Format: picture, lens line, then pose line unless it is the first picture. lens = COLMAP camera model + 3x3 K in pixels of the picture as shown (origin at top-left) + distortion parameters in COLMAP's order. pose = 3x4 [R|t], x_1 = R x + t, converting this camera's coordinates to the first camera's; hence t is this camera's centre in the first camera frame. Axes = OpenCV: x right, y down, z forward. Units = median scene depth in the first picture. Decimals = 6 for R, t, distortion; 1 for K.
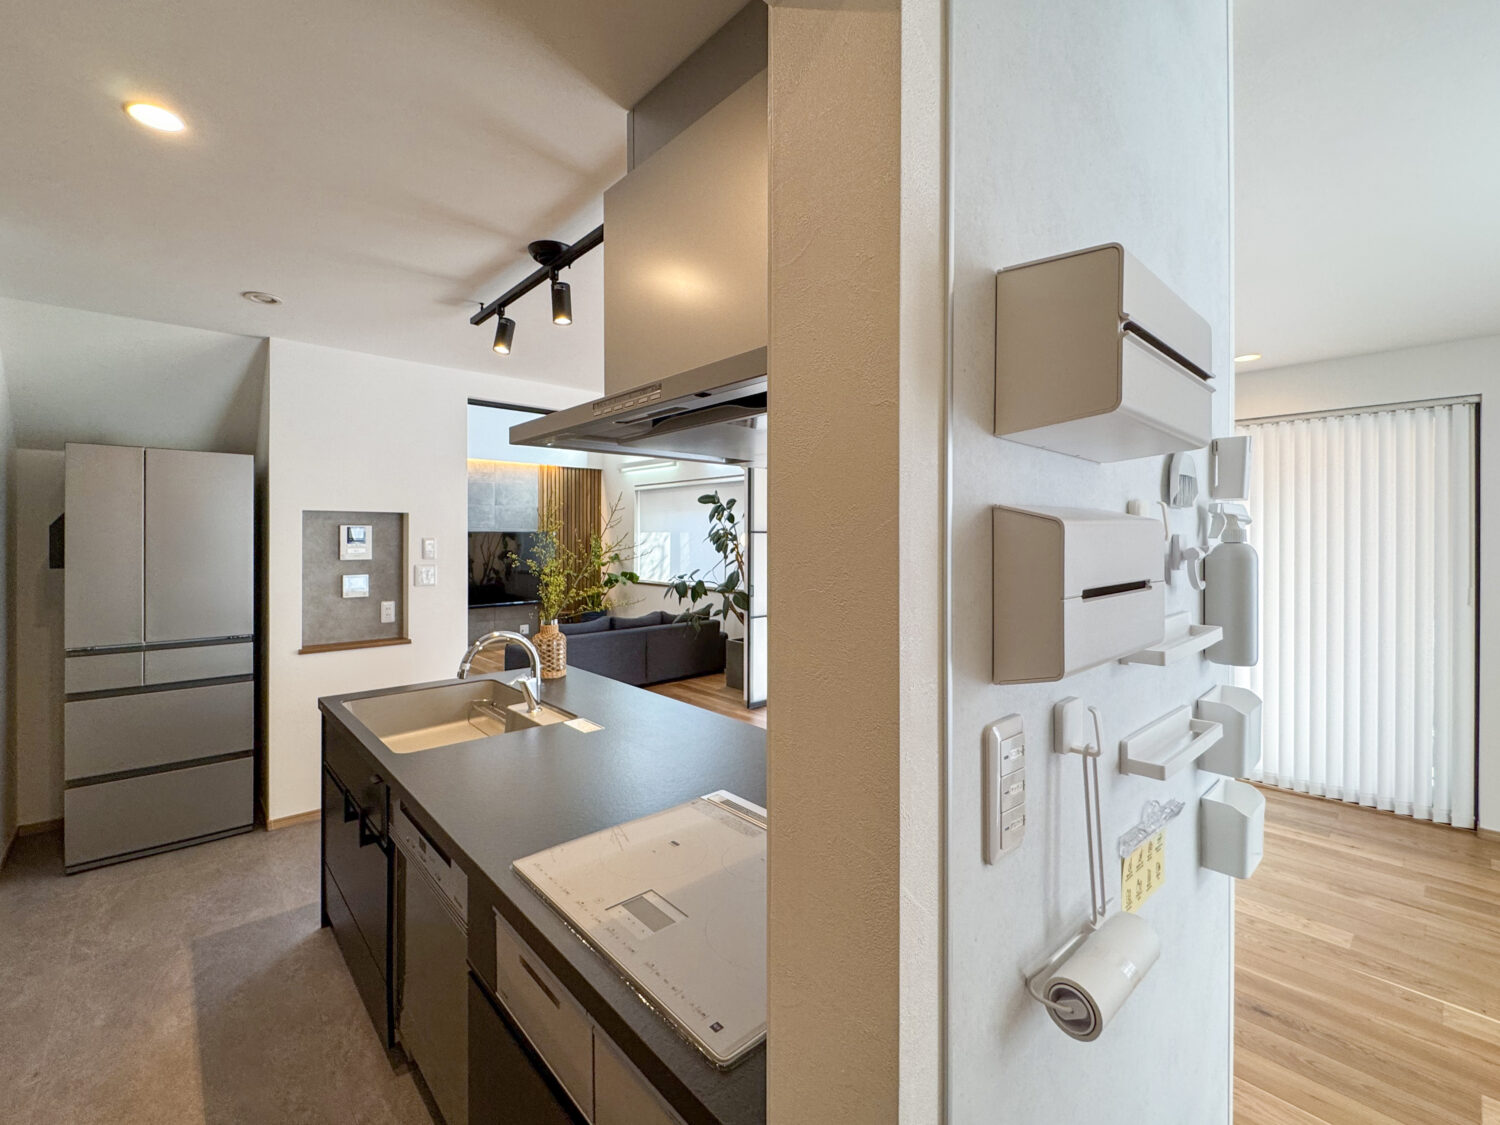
lens RADIAL K [[661.0, 0, 730.4], [0, 661.0, 546.7], [0, 0, 1]] dist [0.001232, -0.003307]
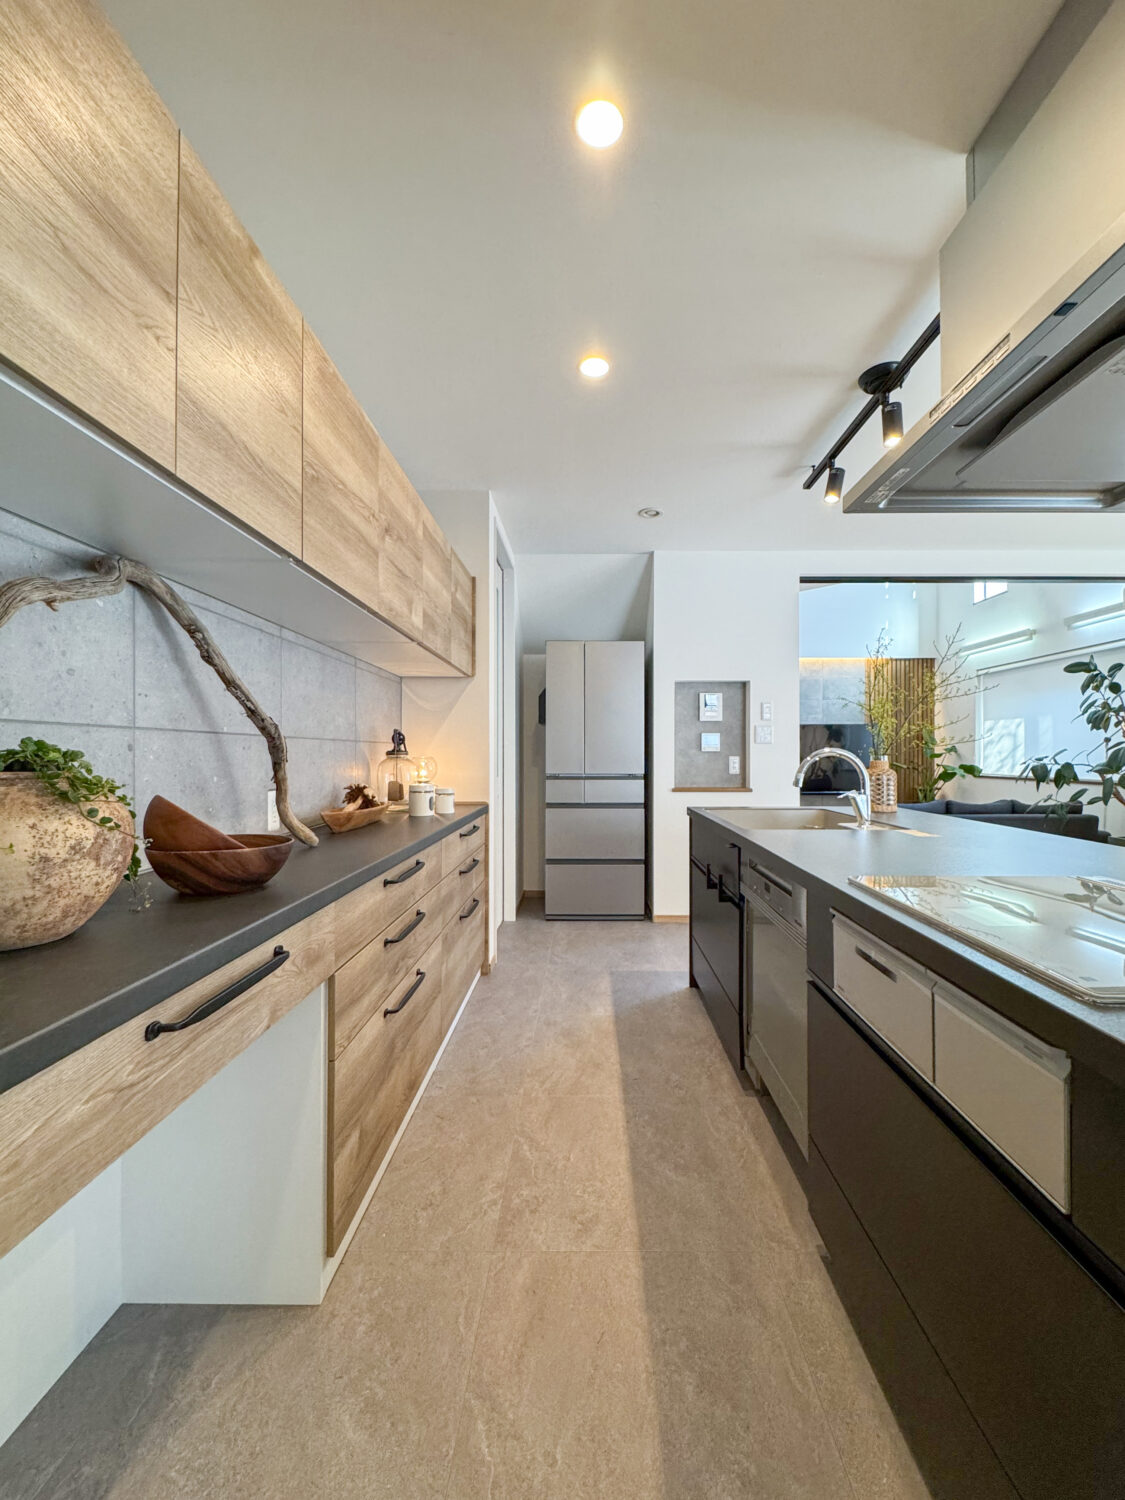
lens RADIAL K [[602.2, 0, 576.9], [0, 602.2, 751.0], [0, 0, 1]] dist [0.005328, -0.003230]
pose [[0.746117, -0.002085, -0.665811, 0.001531], [0.002637, 0.999997, -0.000177, 0.084792], [0.665809, -0.001624, 0.746120, -0.017798]]
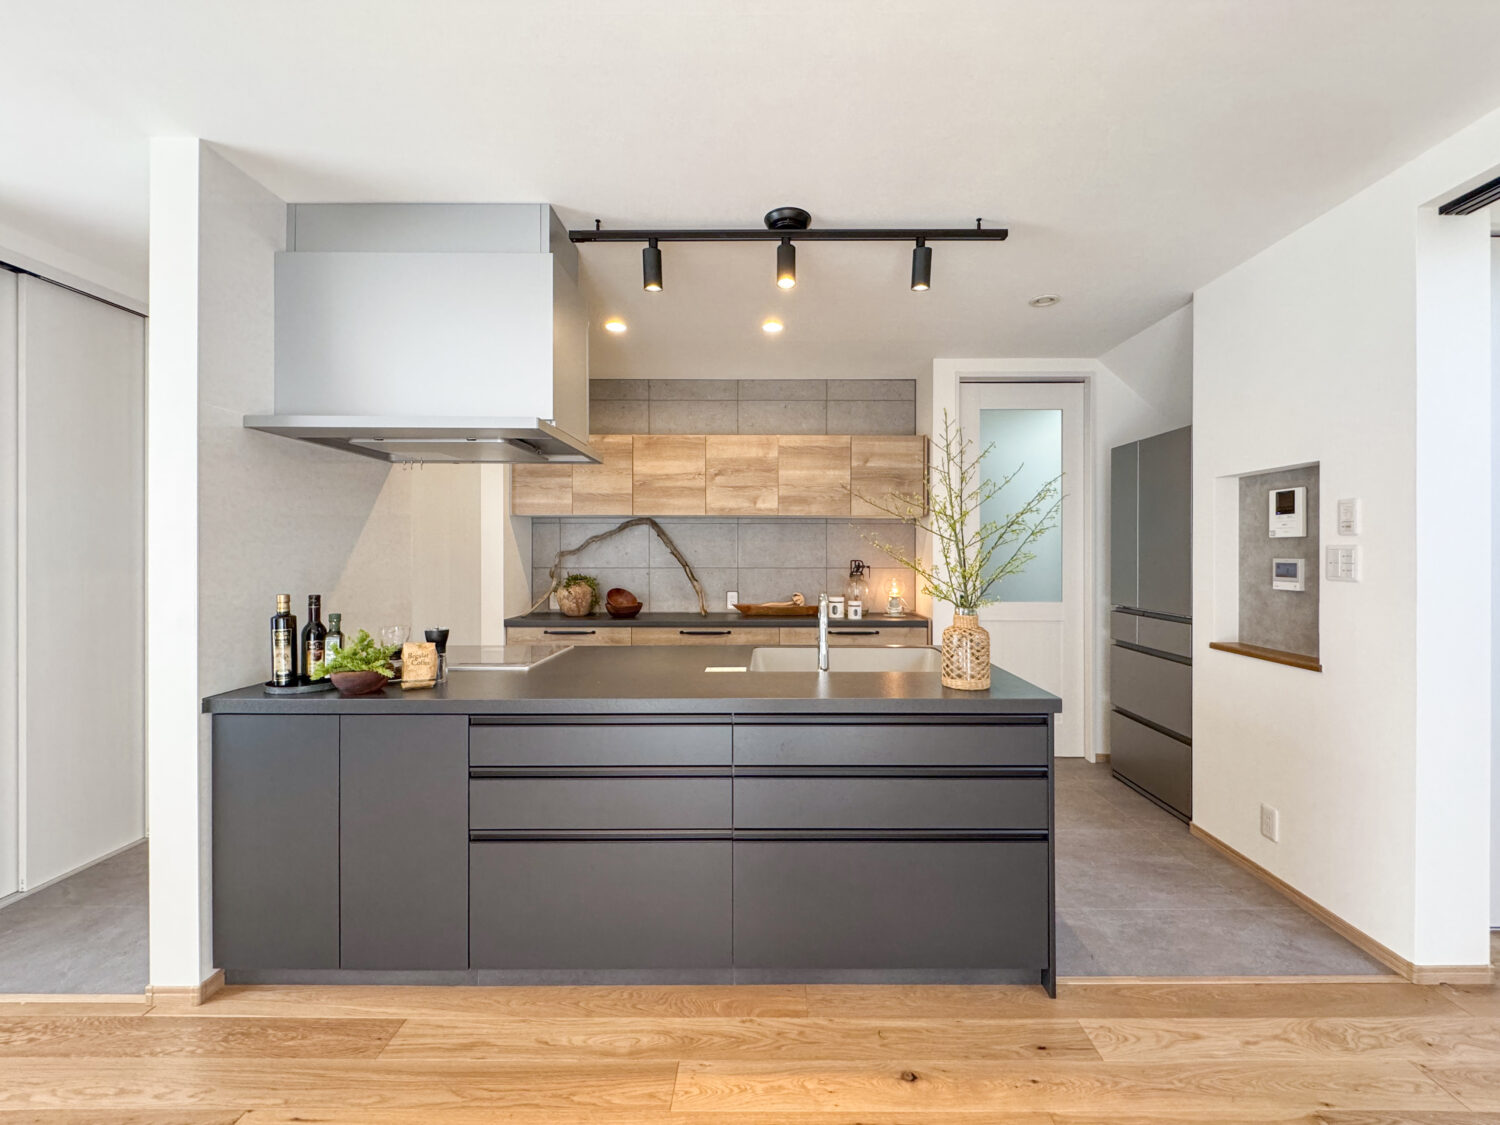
lens RADIAL K [[602.2, 0, 757.2], [0, 602.2, 557.8], [0, 0, 1]] dist [0.005328, -0.003230]
pose [[-0.663033, 0.009085, -0.748535, 0.337598], [0.005475, 0.999958, 0.007287, 0.038329], [0.748570, 0.000734, -0.663055, 1.134359]]
